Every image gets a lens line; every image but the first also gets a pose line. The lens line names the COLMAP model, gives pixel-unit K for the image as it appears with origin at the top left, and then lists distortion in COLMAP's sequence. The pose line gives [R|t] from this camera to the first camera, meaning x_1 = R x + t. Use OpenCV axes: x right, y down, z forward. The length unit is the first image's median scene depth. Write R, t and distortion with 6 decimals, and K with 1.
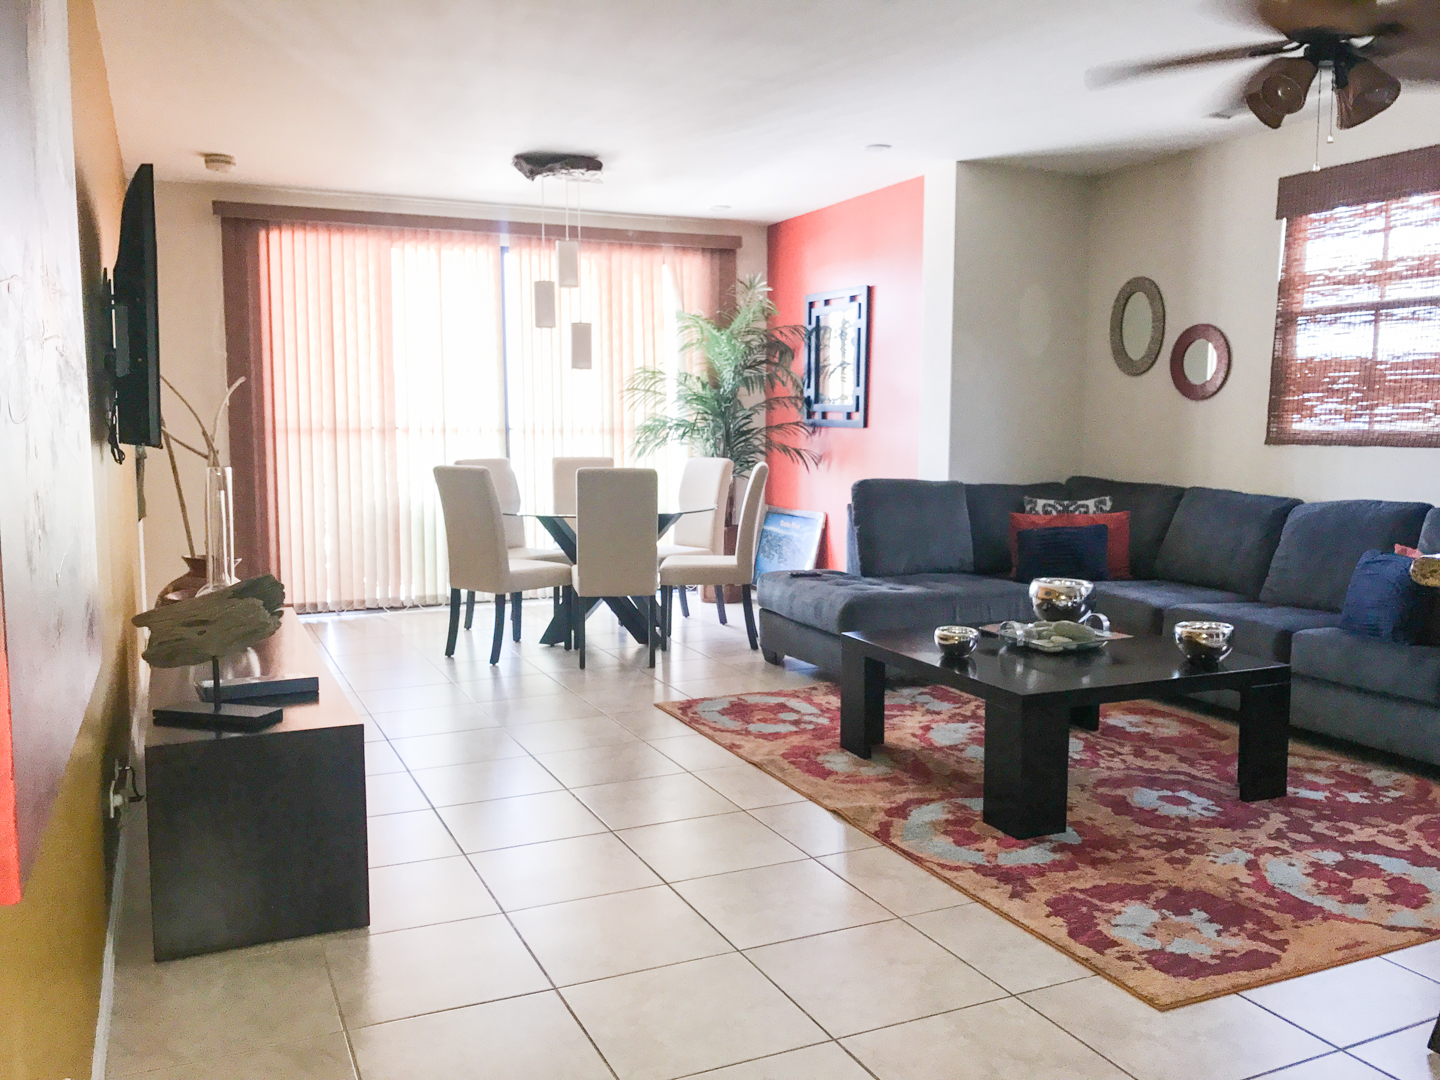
lens RADIAL K [[1199.5, 0, 717.7], [0, 1199.5, 550.2], [0, 0, 1]] dist [0.040683, -0.061307]
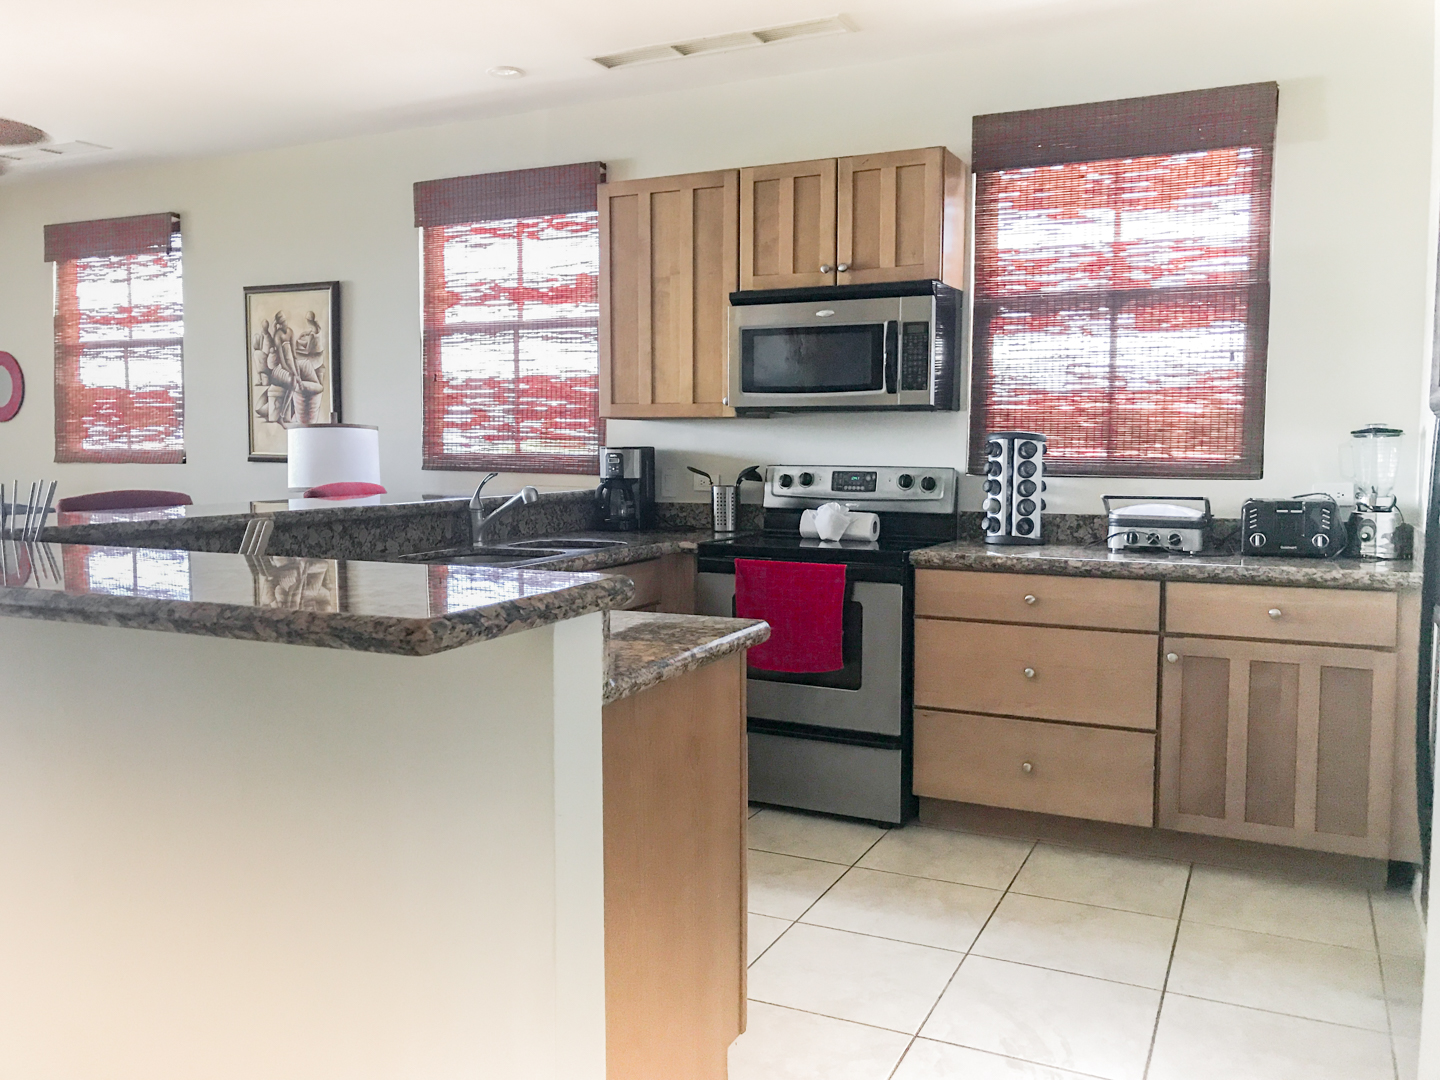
lens RADIAL K [[1199.5, 0, 718.4], [0, 1199.5, 526.7], [0, 0, 1]] dist [0.040683, -0.061307]
pose [[0.773798, -0.043660, 0.631925, 0.240617], [0.066638, 0.997697, -0.012668, 0.028413], [-0.629917, 0.051912, 0.774926, -0.263933]]
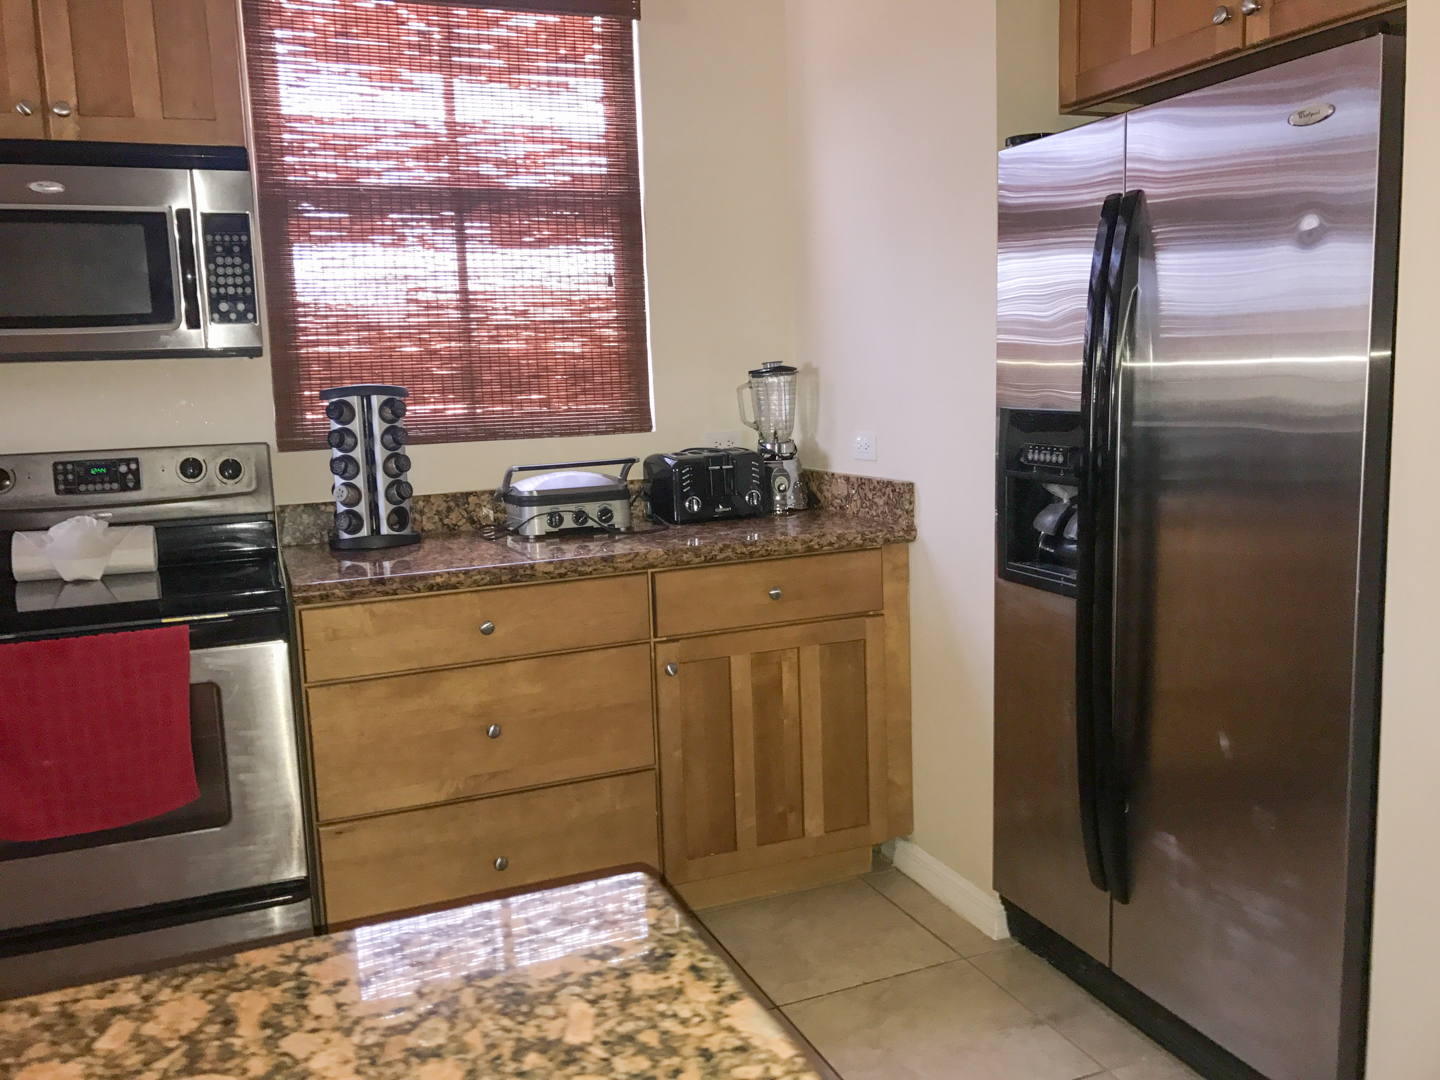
lens RADIAL K [[1199.5, 0, 695.7], [0, 1199.5, 526.5], [0, 0, 1]] dist [0.040683, -0.061307]
pose [[0.060423, -0.136974, 0.988730, 0.348976], [0.144538, 0.981301, 0.127112, -0.013987], [-0.987653, 0.135229, 0.079091, 0.028293]]
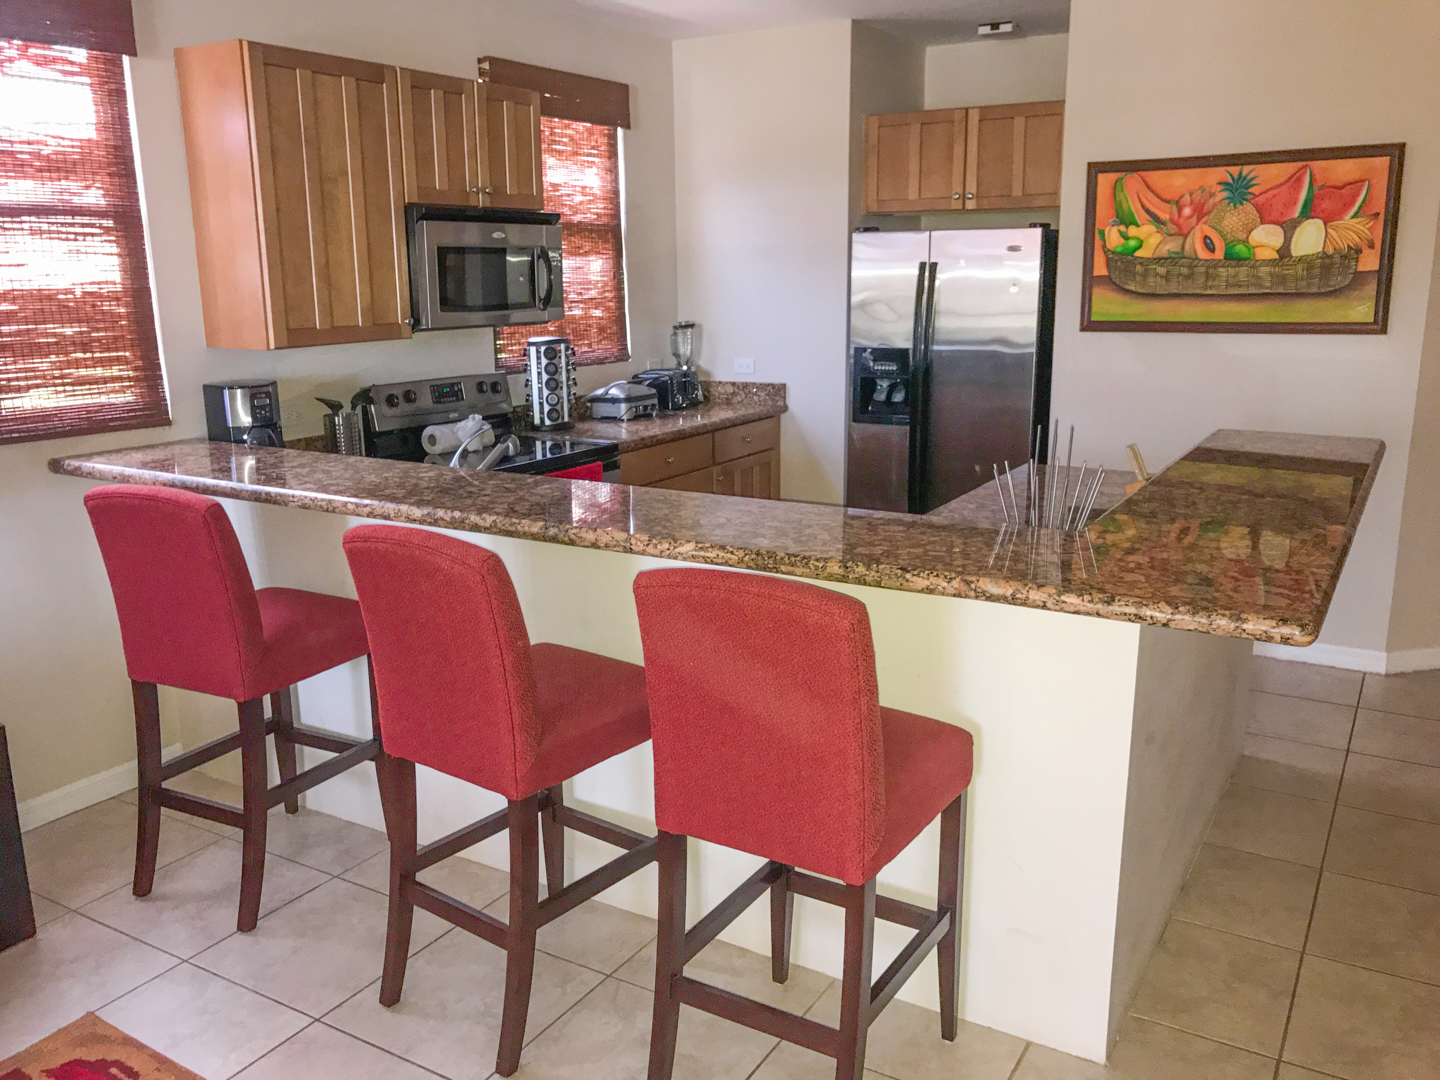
lens RADIAL K [[1199.5, 0, 728.5], [0, 1199.5, 553.1], [0, 0, 1]] dist [0.040683, -0.061307]
pose [[-0.565136, -0.188885, 0.803084, 0.002761], [0.099493, 0.950729, 0.293625, -0.130849], [-0.818976, 0.245839, -0.518499, 0.620528]]
